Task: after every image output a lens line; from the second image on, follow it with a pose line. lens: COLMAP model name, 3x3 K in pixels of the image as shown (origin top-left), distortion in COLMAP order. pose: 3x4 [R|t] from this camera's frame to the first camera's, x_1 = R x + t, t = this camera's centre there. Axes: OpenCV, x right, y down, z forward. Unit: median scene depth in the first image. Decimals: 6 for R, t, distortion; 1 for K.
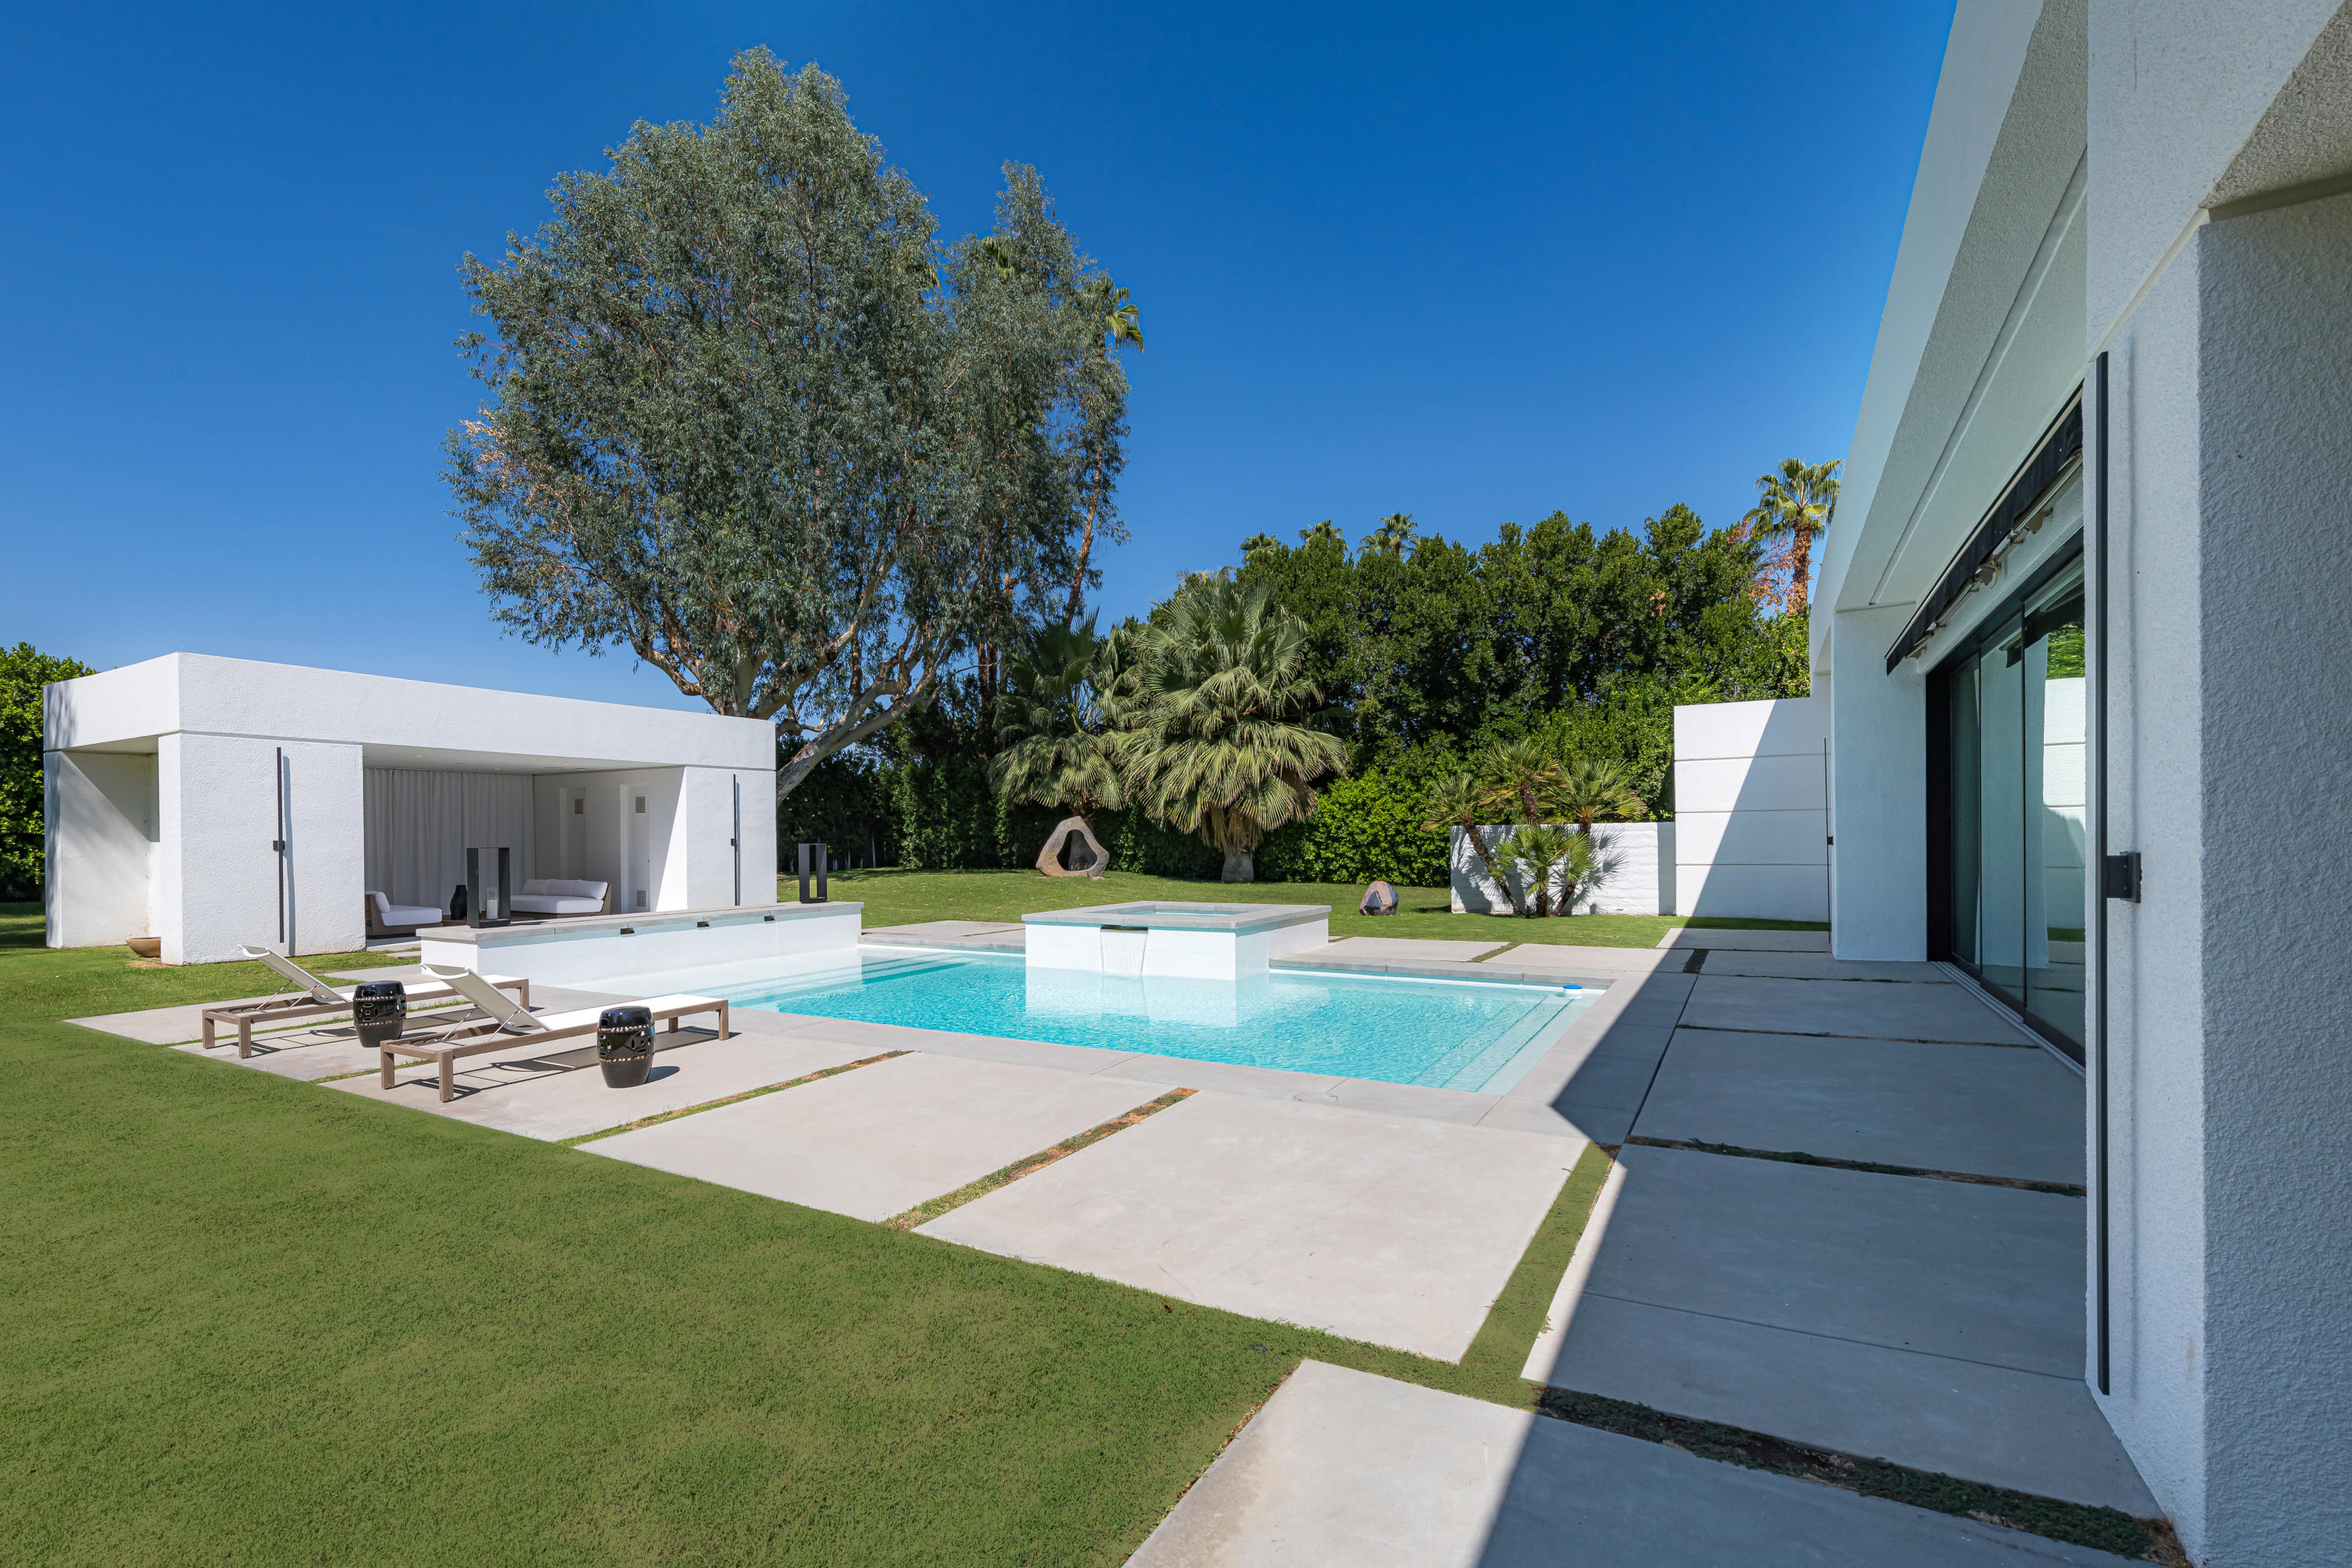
lens RADIAL K [[1002.7, 0, 1176.0], [0, 1002.7, 784.0], [0, 0, 1]] dist [0.000137, 0.000025]
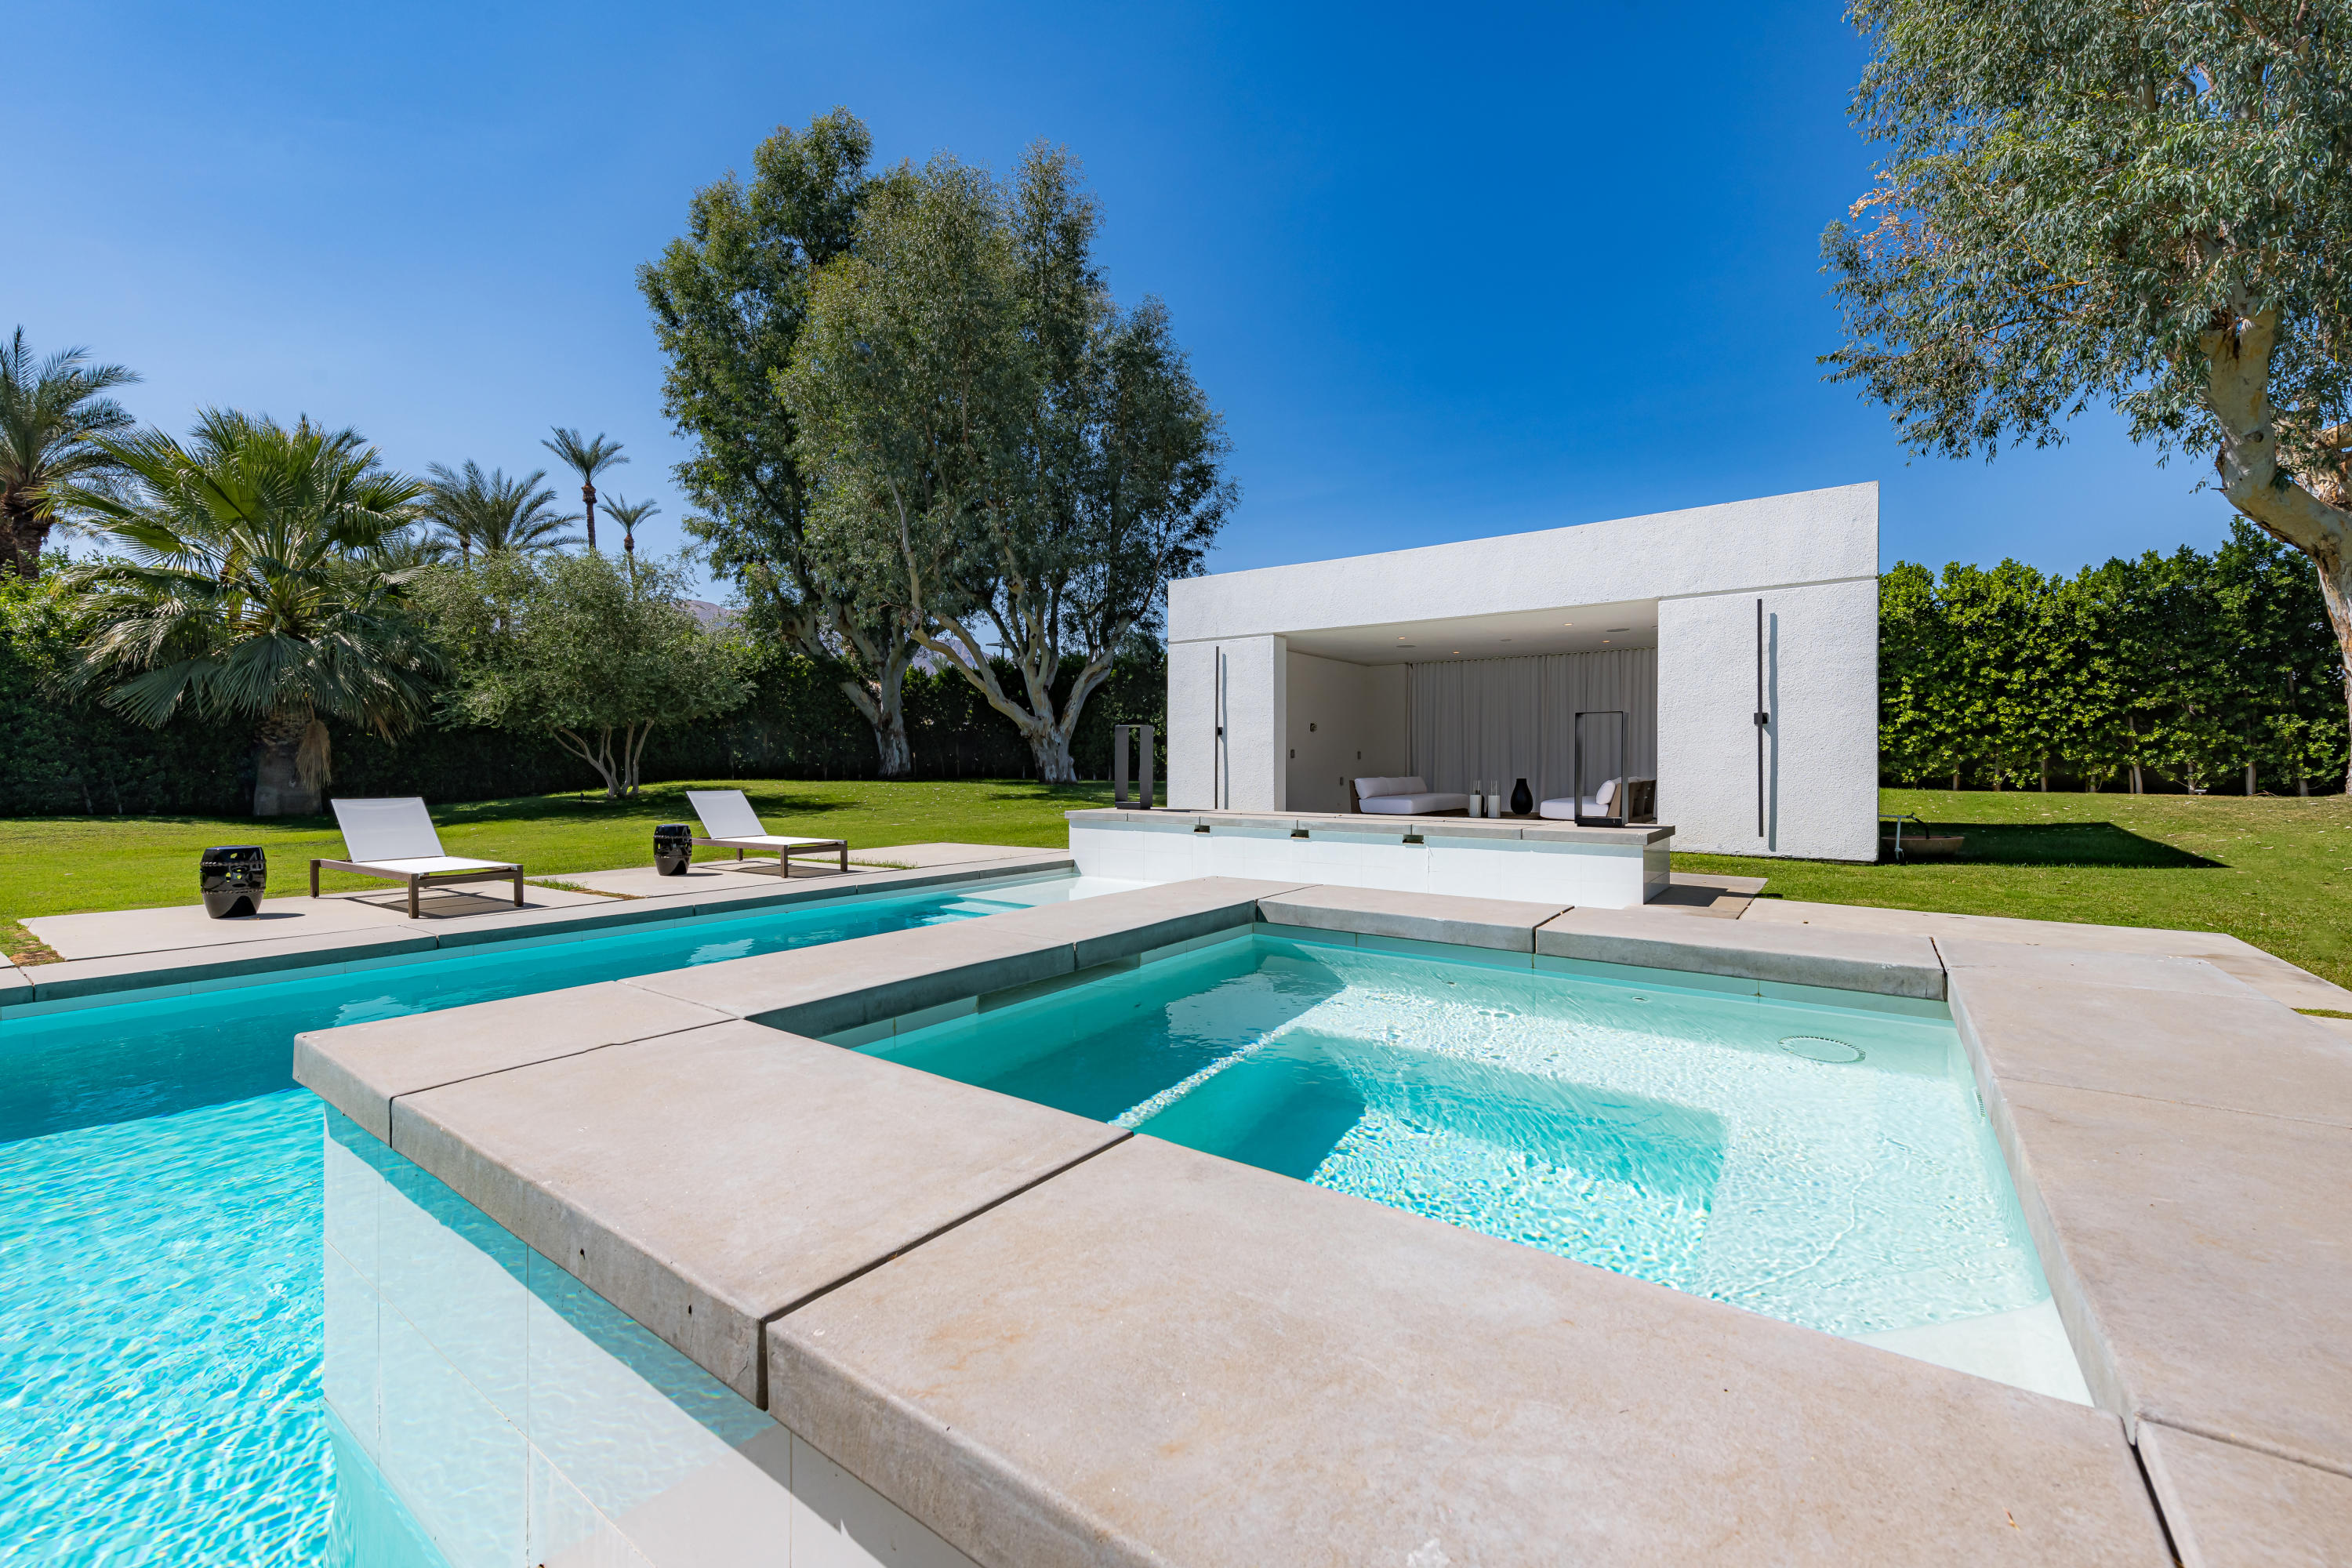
lens RADIAL K [[898.2, 0, 1176.0], [0, 898.2, 784.0], [0, 0, 1]] dist [0.000685, 0.000052]
pose [[-0.080613, 0.033430, -0.996185, 0.098856], [0.059962, 0.997790, 0.028631, 0.060787], [0.994940, -0.057425, -0.082440, 0.703820]]
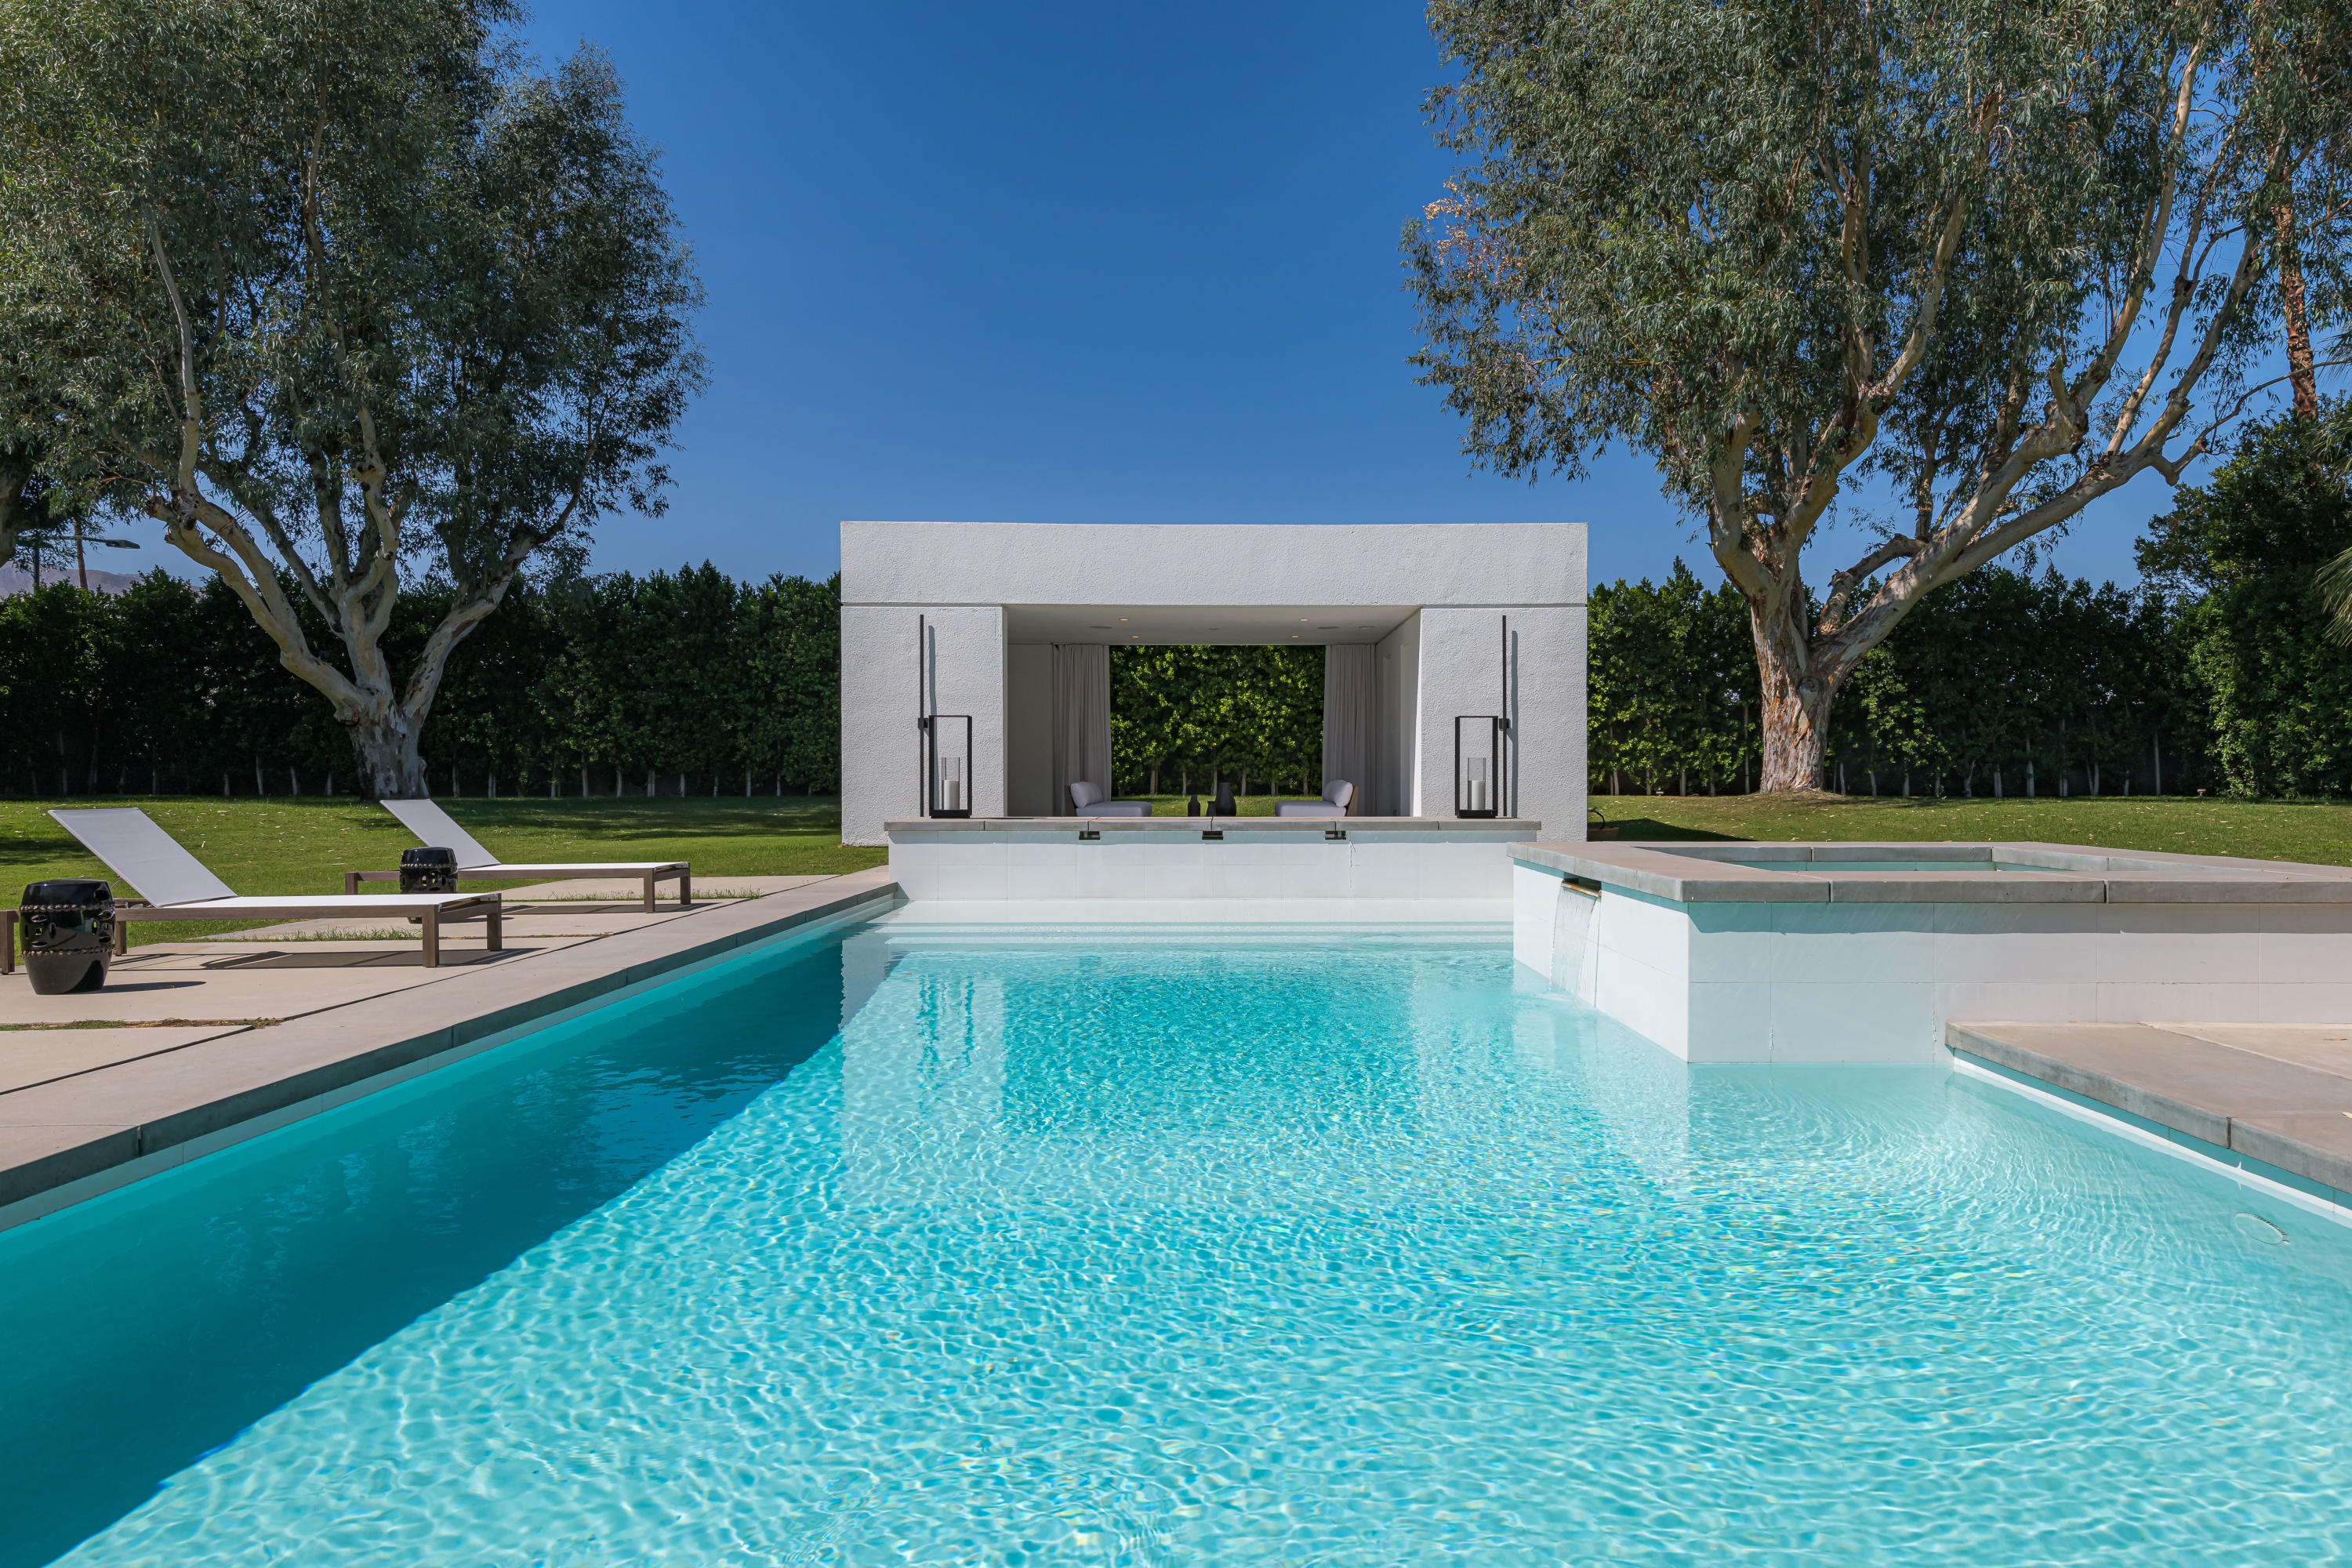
lens RADIAL K [[1397.4, 0, 1176.0], [0, 1397.4, 784.0], [0, 0, 1]] dist [0.020626, -0.000166]
pose [[0.518520, 0.016375, -0.854909, 0.203214], [0.045337, 0.997884, 0.046612, 0.045170], [0.853863, -0.062928, 0.516680, 0.363224]]
